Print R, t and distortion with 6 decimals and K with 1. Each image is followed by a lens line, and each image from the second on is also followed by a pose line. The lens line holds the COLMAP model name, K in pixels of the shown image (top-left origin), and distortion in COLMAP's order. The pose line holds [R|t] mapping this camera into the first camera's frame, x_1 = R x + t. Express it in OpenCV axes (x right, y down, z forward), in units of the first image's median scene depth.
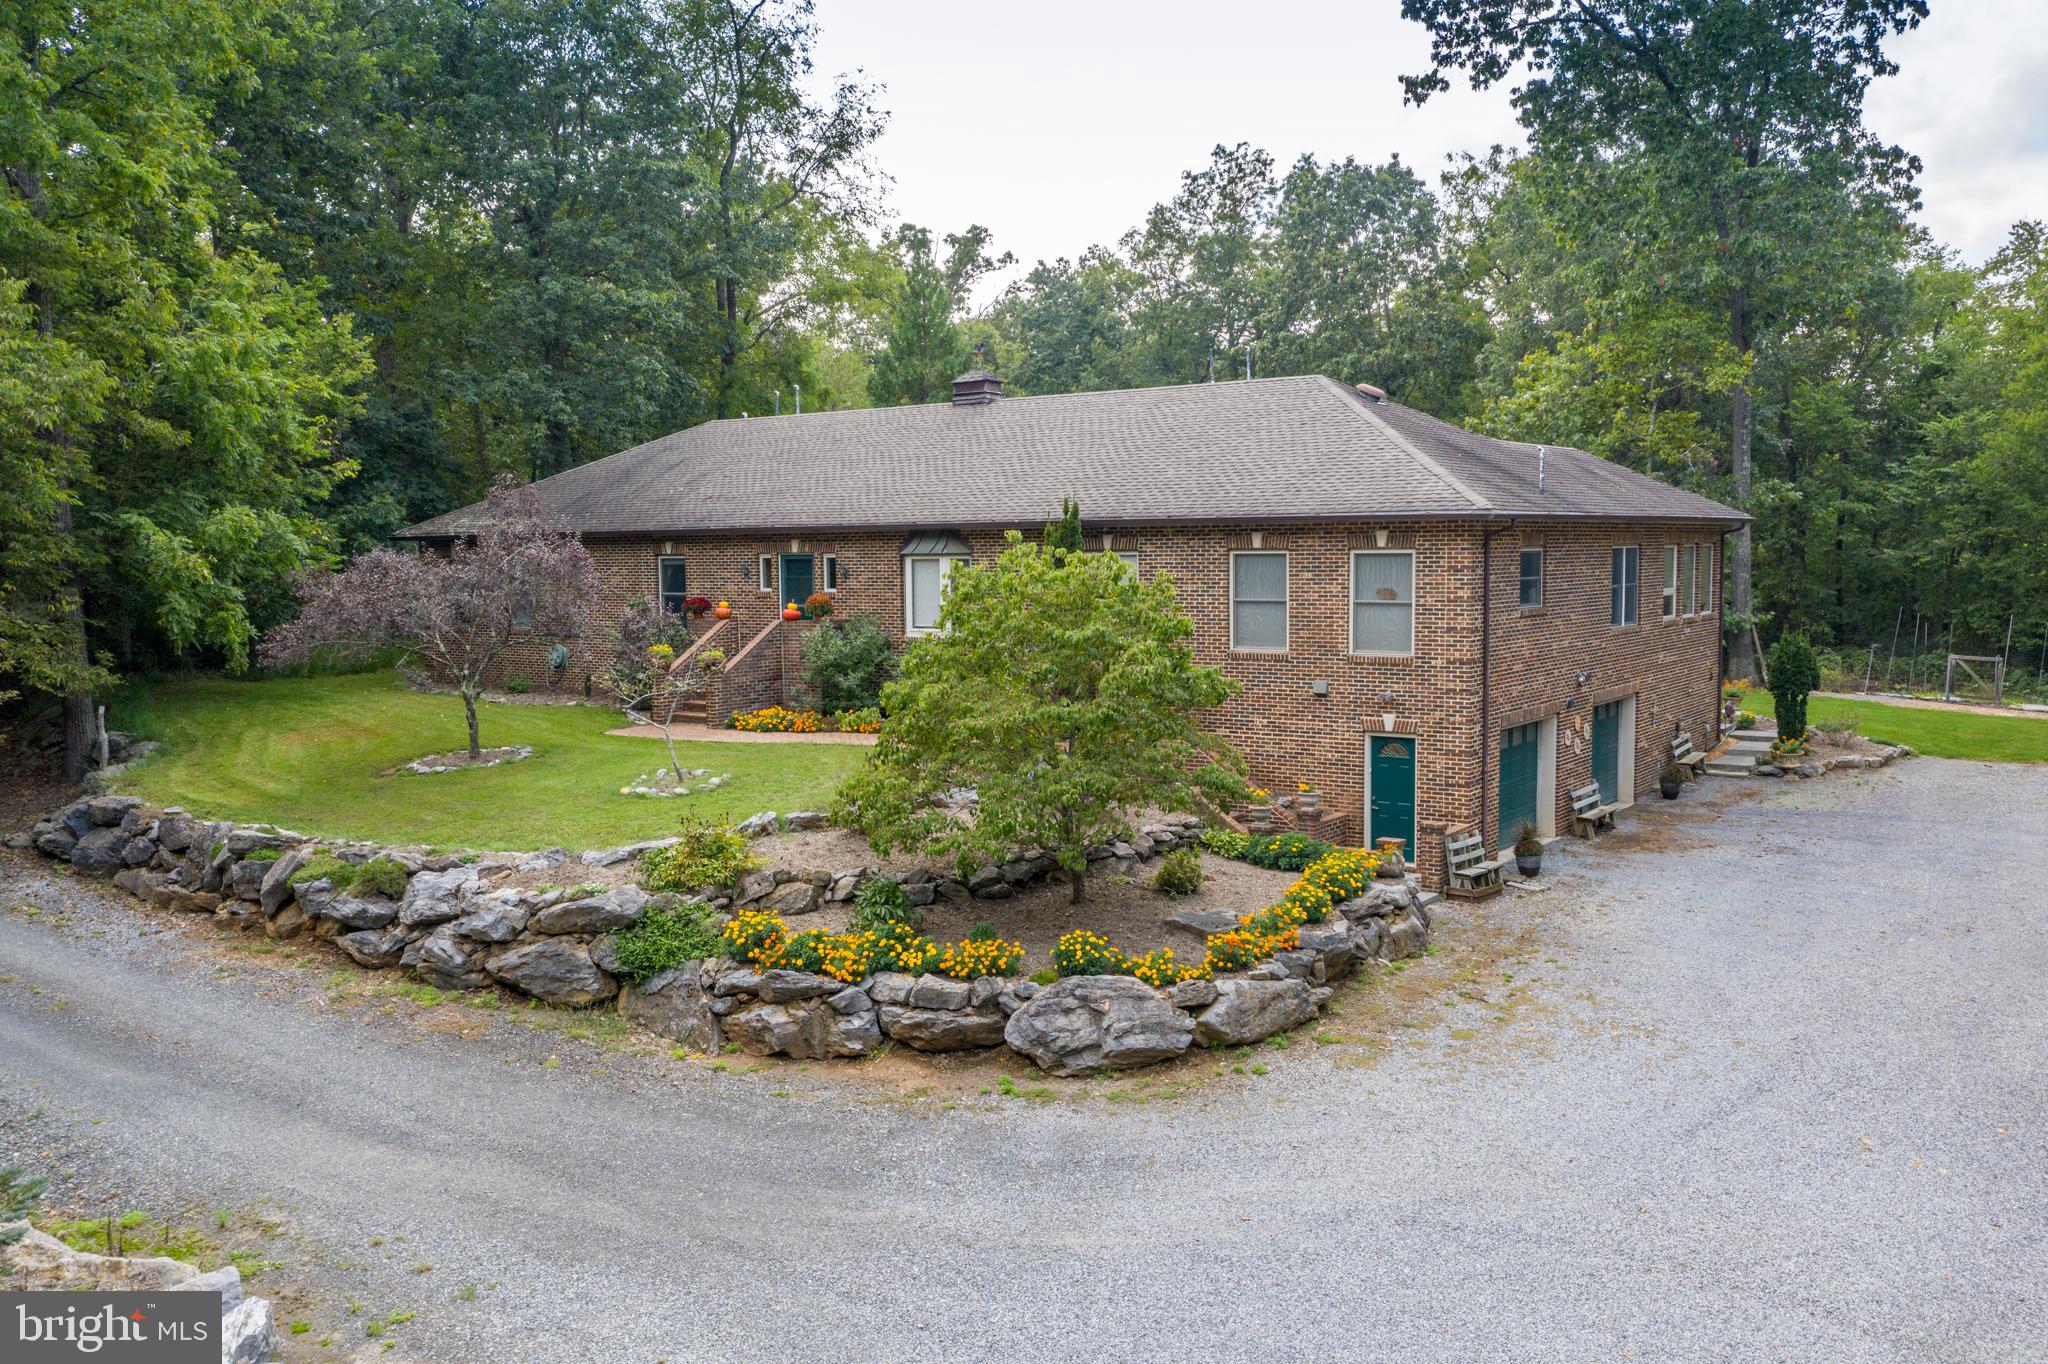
lens RADIAL K [[1658.1, 0, 1063.2], [0, 1658.1, 696.3], [0, 0, 1]] dist [-0.009001, 0.002875]
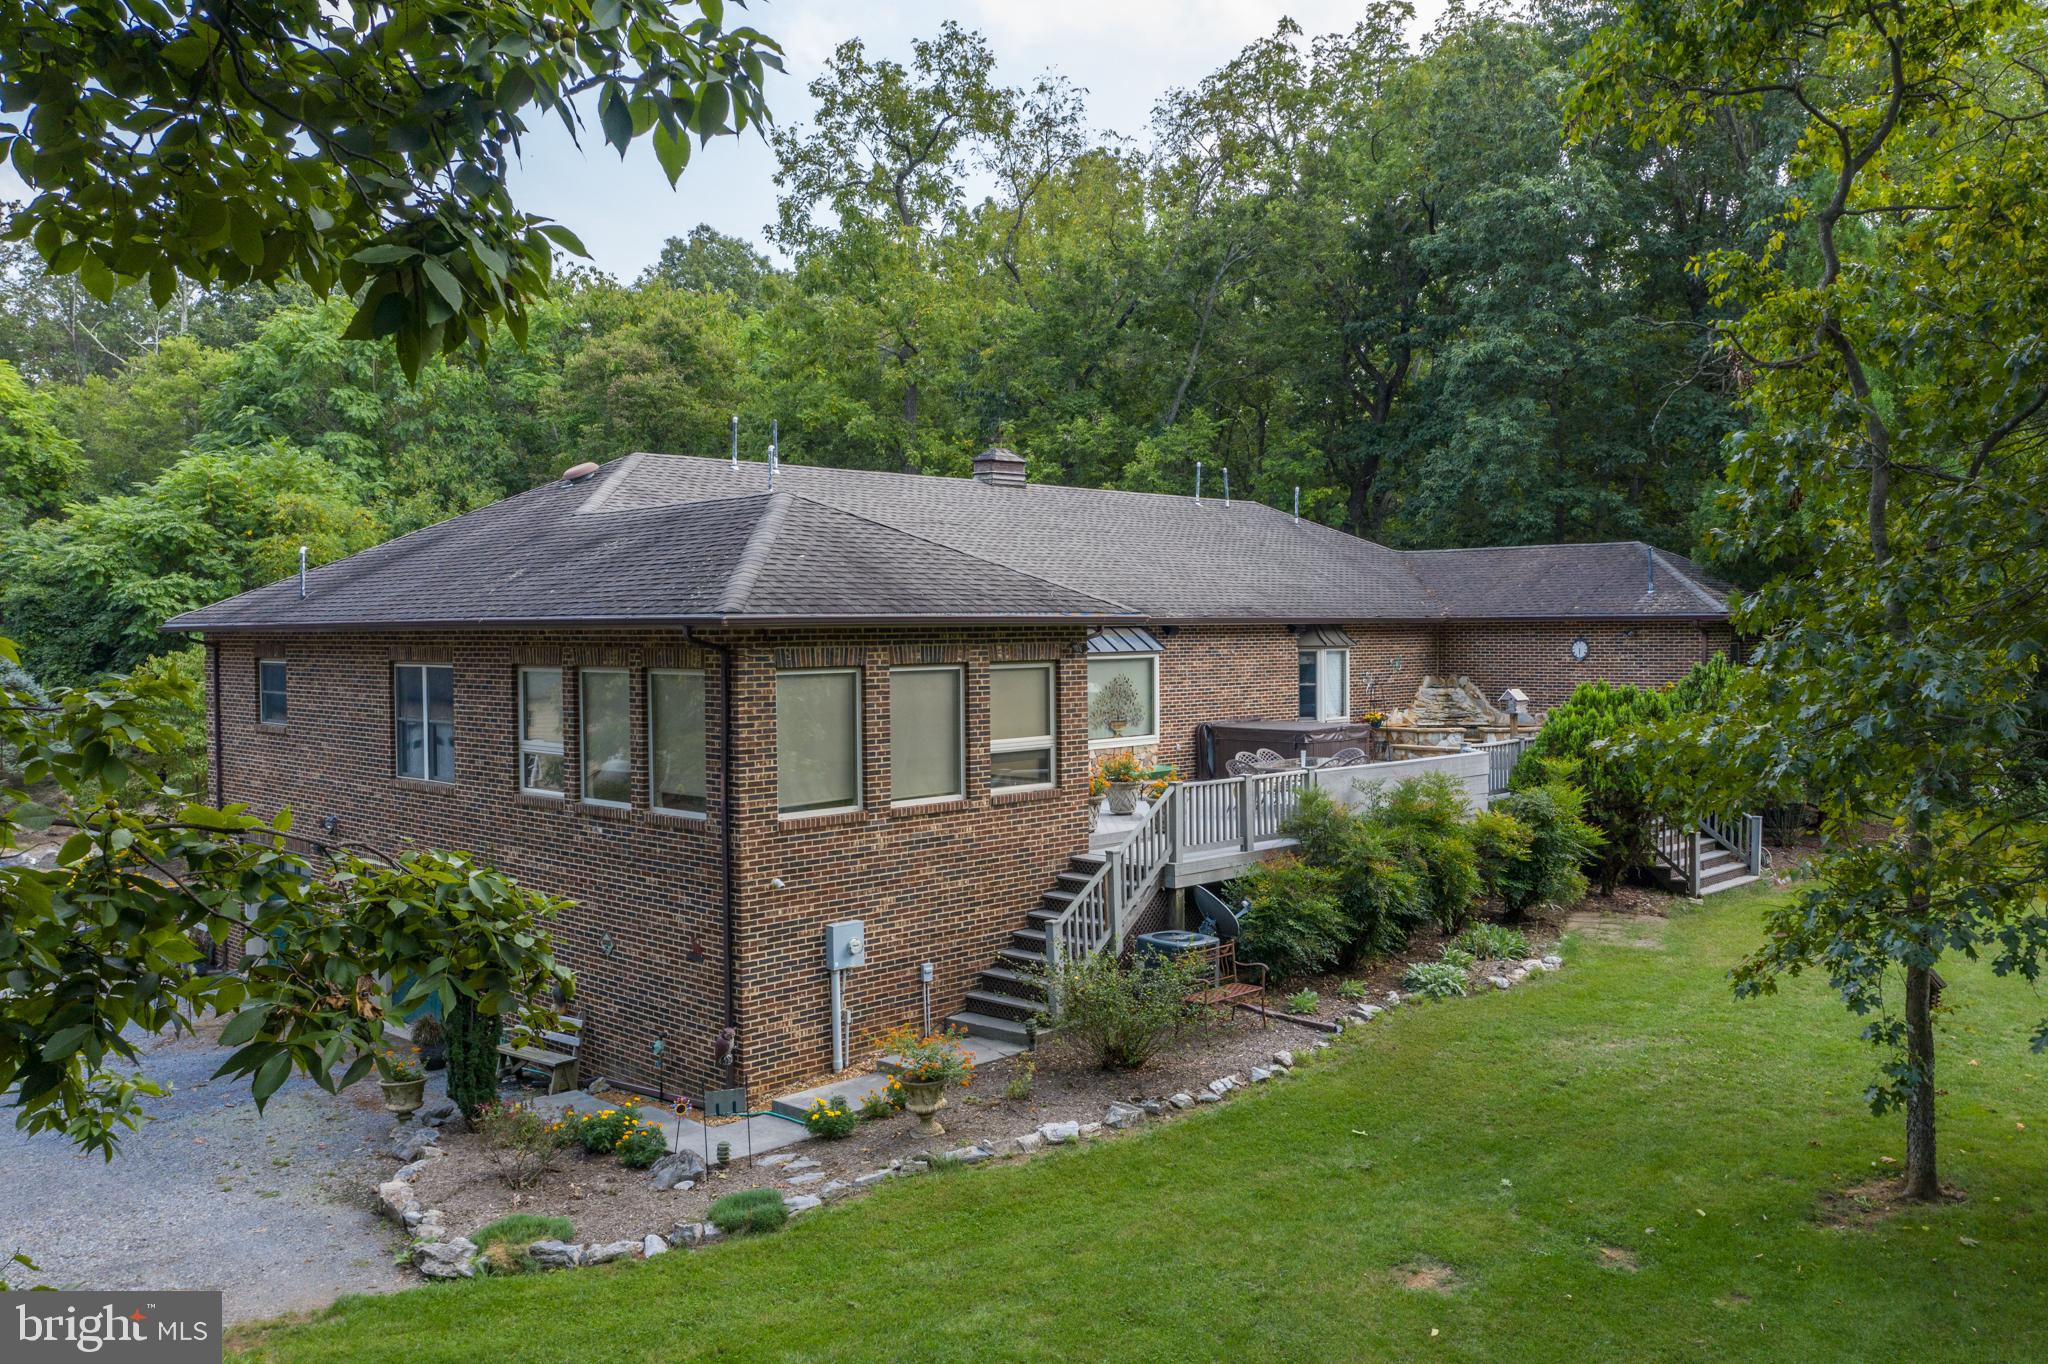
lens RADIAL K [[1658.1, 0, 1024.4], [0, 1658.1, 682.3], [0, 0, 1]] dist [-0.009001, 0.002875]
pose [[-0.159248, 0.041635, -0.986360, 1.207455], [-0.085188, 0.994804, 0.055745, -0.176025], [0.983556, 0.092903, -0.154874, 1.669538]]
